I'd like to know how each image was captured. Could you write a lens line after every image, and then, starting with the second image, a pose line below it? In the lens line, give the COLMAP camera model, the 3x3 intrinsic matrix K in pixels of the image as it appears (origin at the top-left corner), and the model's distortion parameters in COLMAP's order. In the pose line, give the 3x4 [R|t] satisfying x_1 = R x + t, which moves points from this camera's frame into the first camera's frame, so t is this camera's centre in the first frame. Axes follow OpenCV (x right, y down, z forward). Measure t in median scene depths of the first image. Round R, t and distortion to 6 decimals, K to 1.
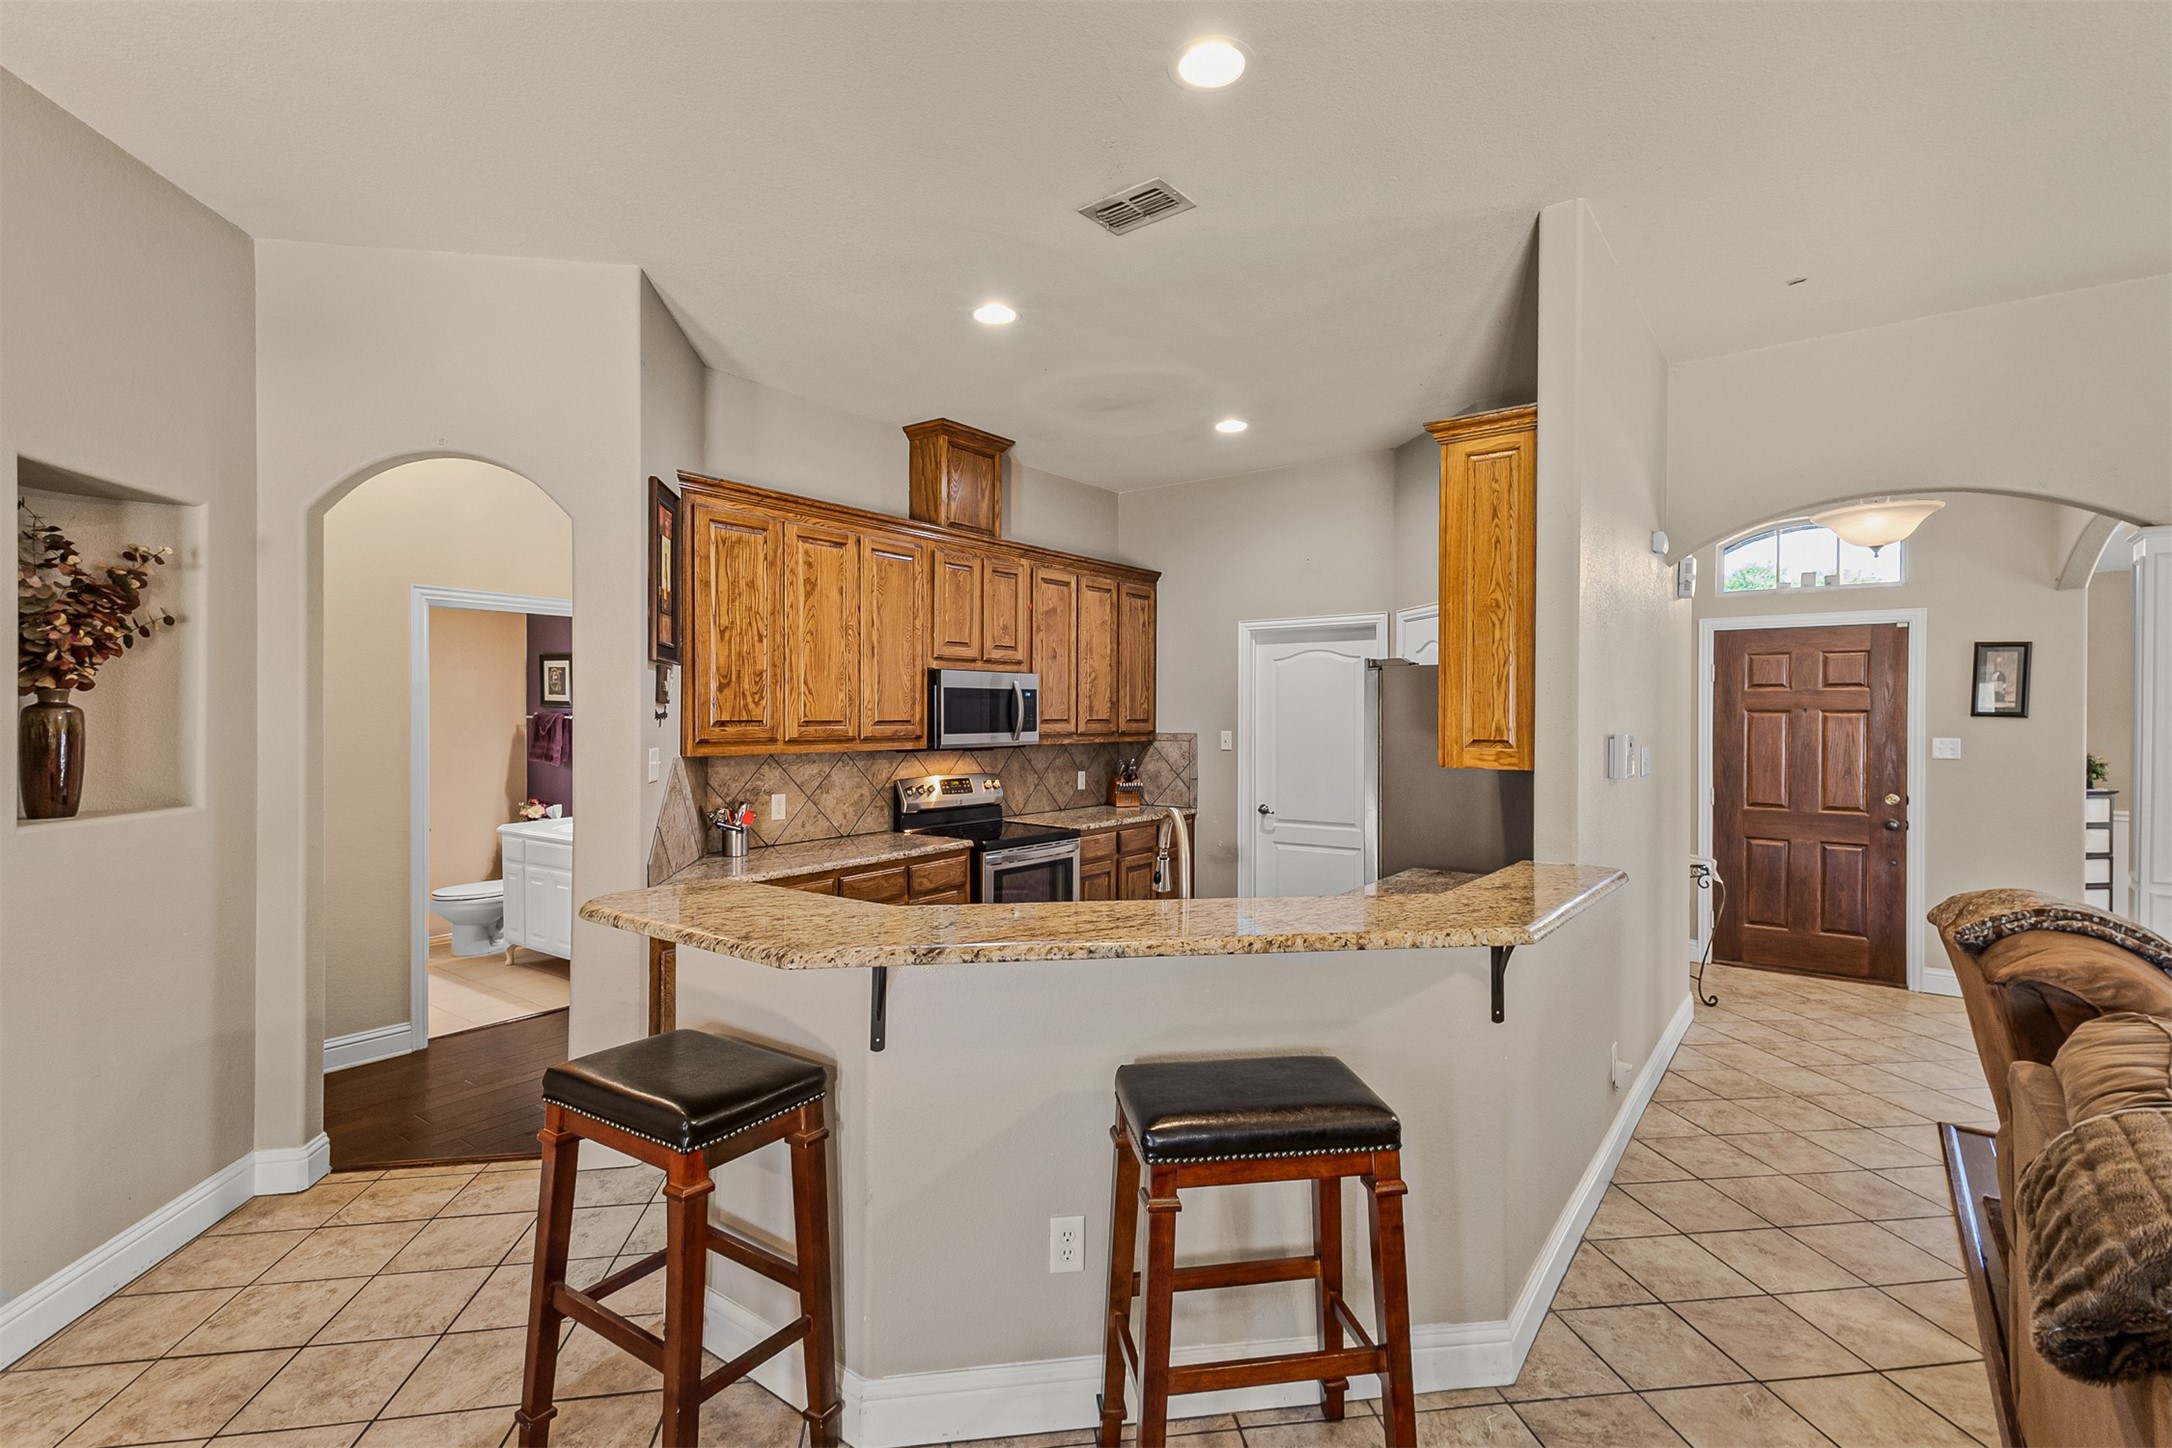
lens RADIAL K [[1005.4, 0, 1088.1], [0, 1005.4, 718.7], [0, 0, 1]] dist [0.034268, -0.011989]
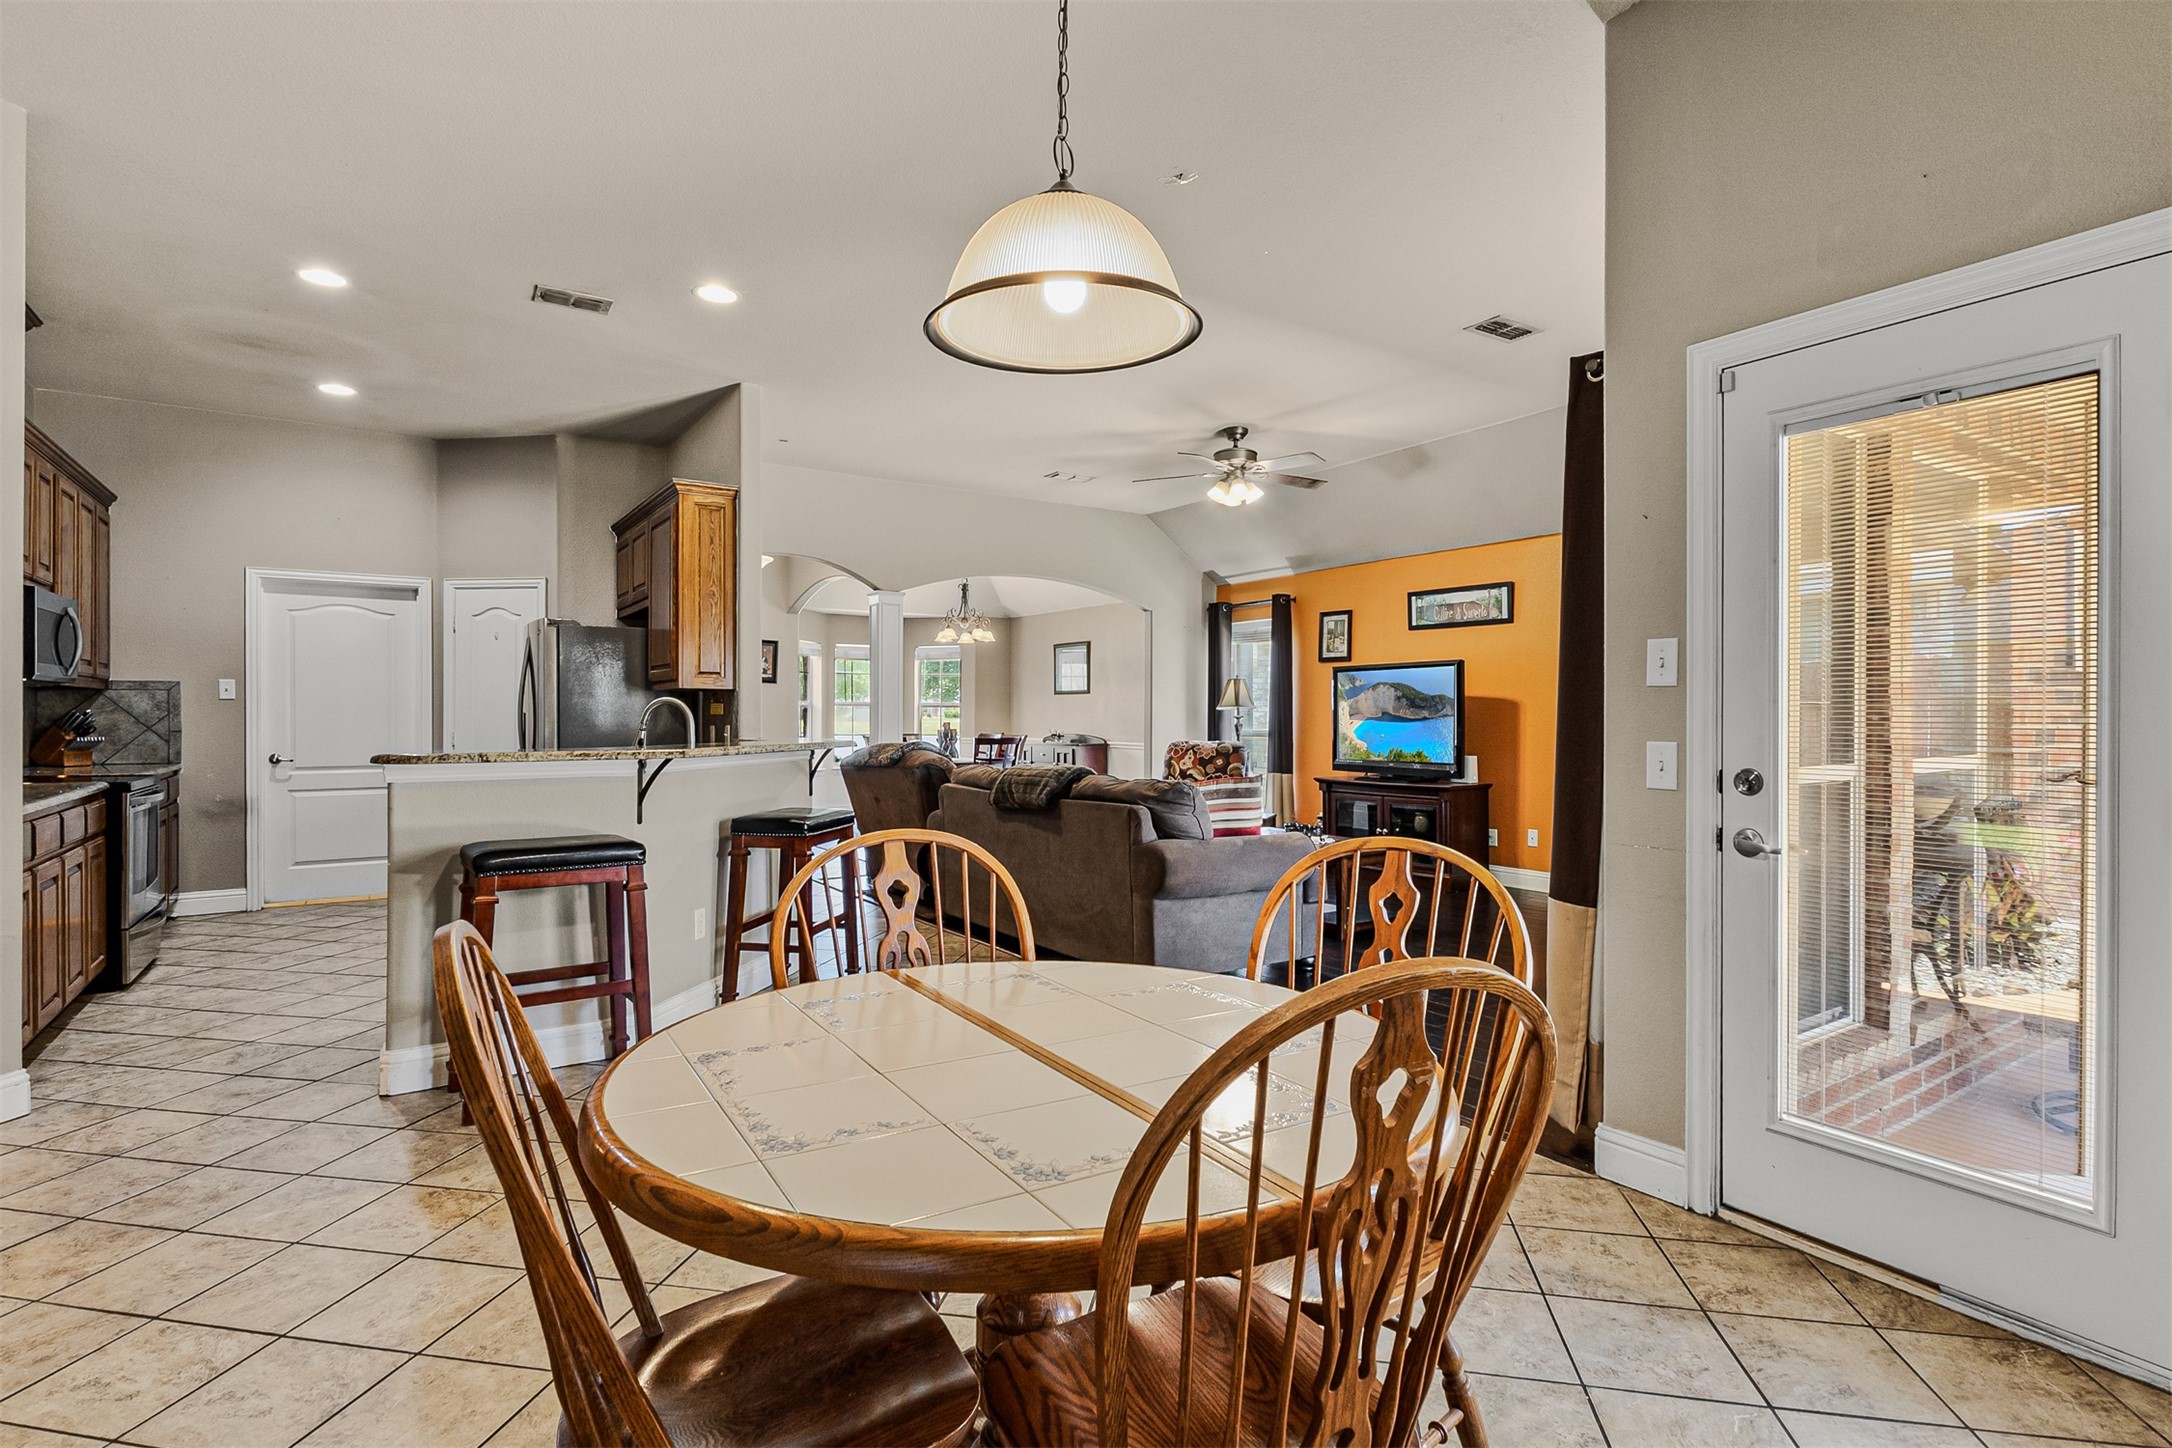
lens RADIAL K [[1064.8, 0, 1086.0], [0, 1064.8, 724.0], [0, 0, 1]] dist [0.000040, -0.000189]
pose [[0.329270, -0.005794, 0.944218, -0.612983], [0.000620, 0.999982, 0.005920, 0.055056], [-0.944236, -0.001364, 0.329268, -0.112151]]
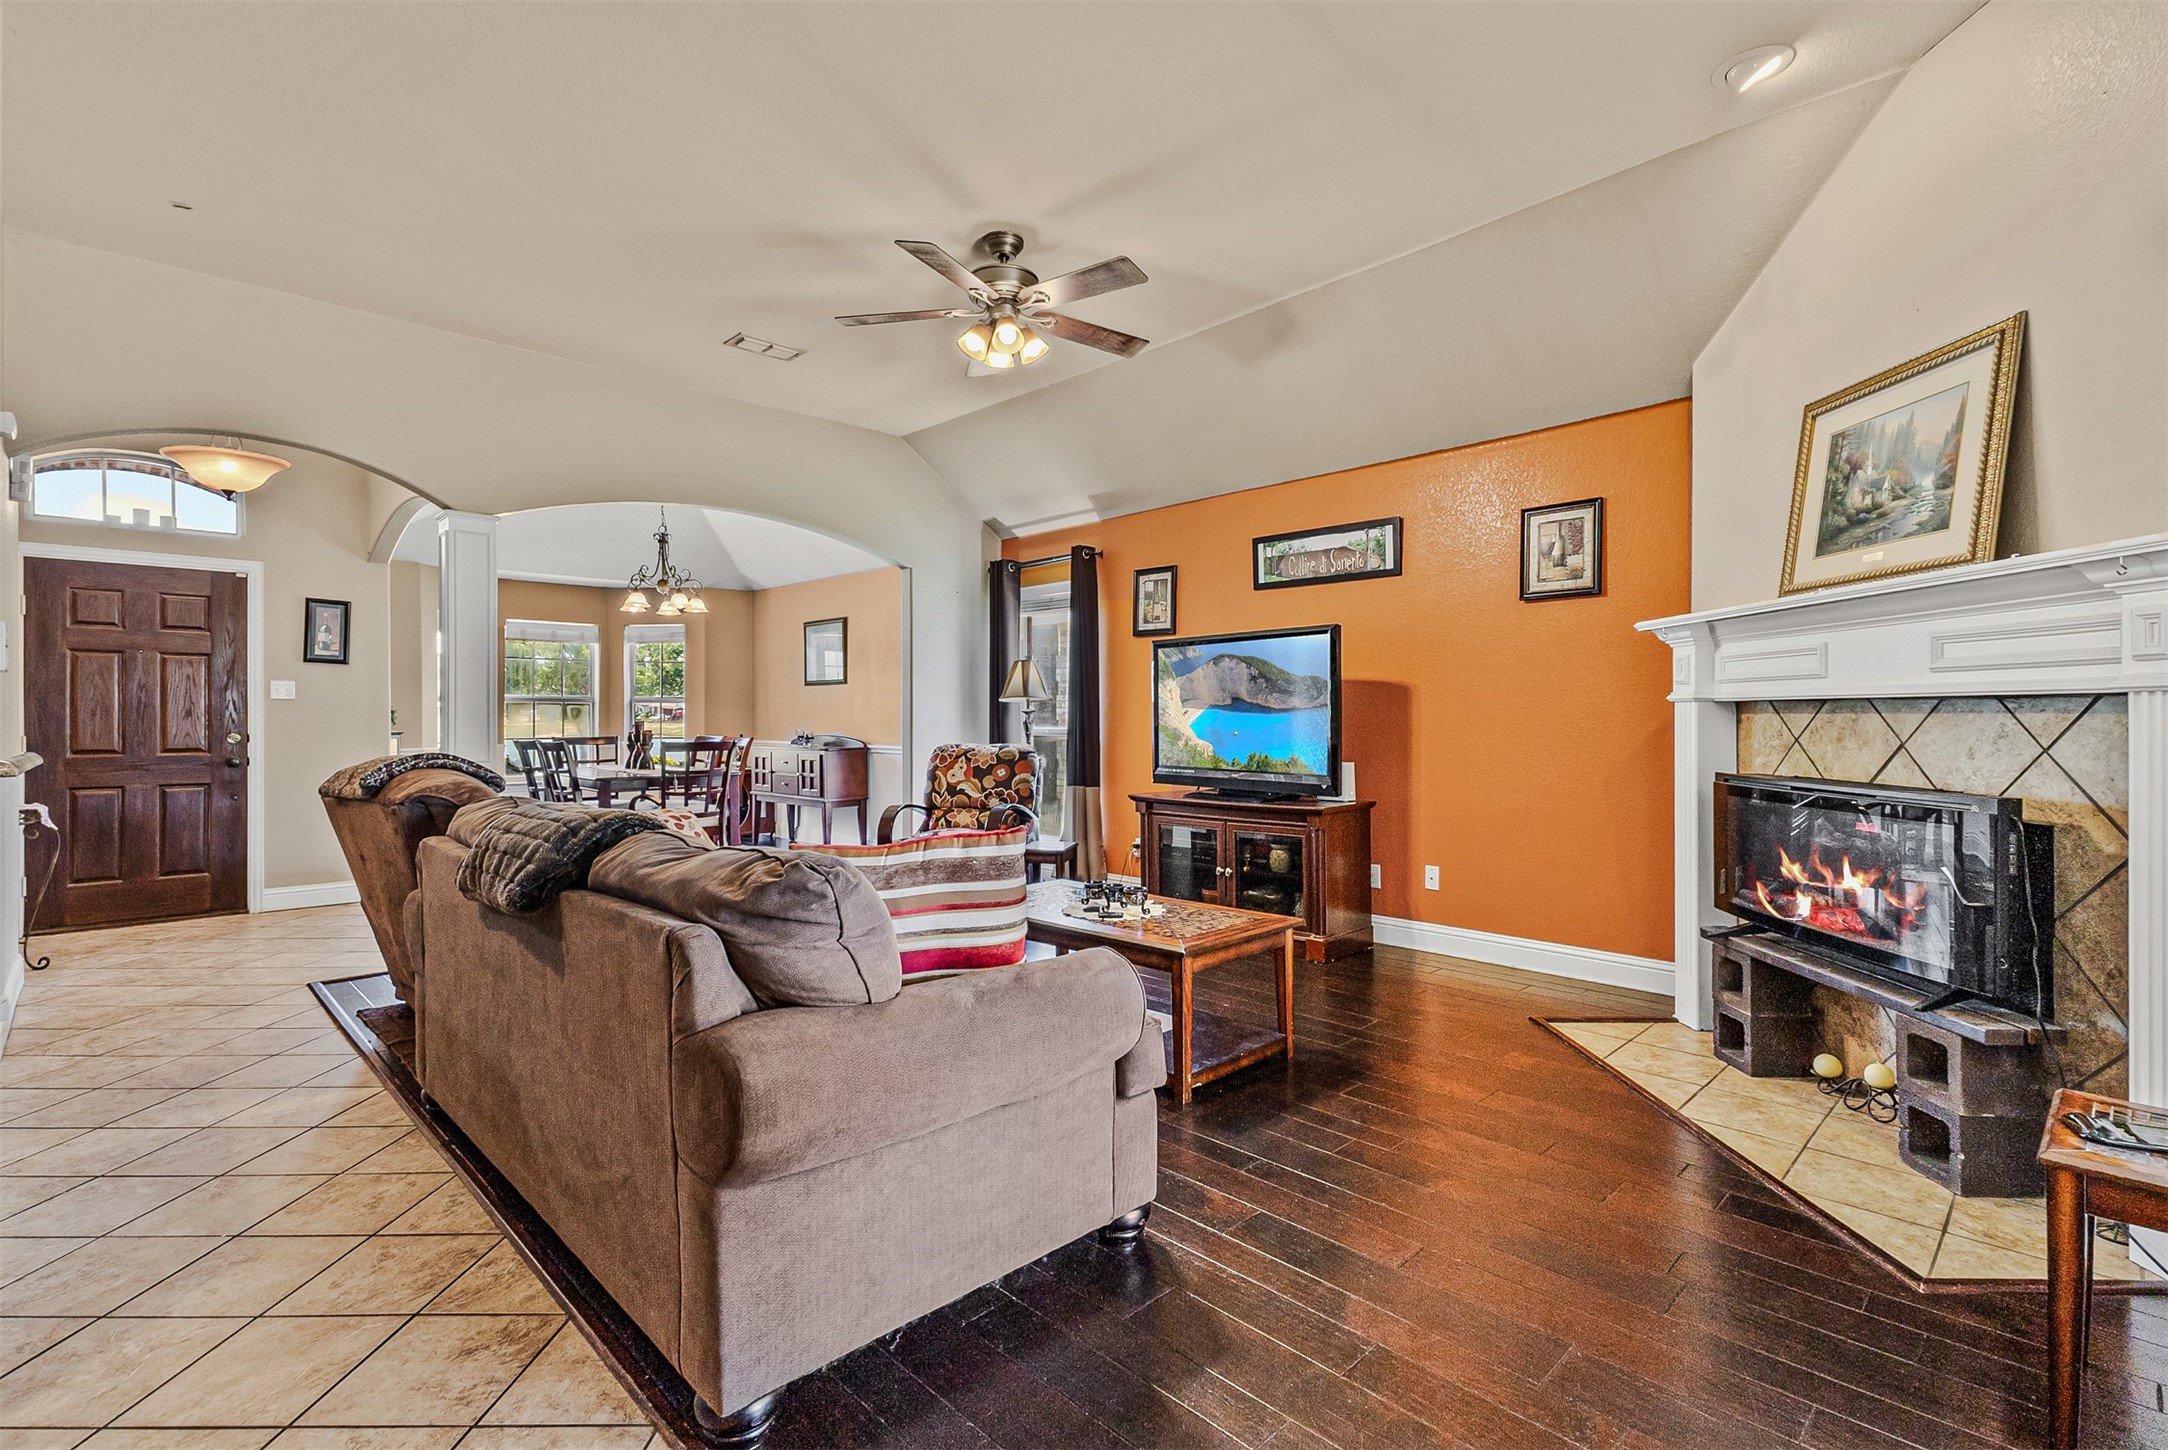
lens RADIAL K [[1003.5, 0, 1086.1], [0, 1003.5, 719.7], [0, 0, 1]] dist [0.034268, -0.011989]
pose [[0.160026, -0.003128, 0.987108, -0.119338], [0.005415, 0.999983, 0.002291, 0.061659], [-0.987098, 0.004979, 0.160040, -0.044850]]
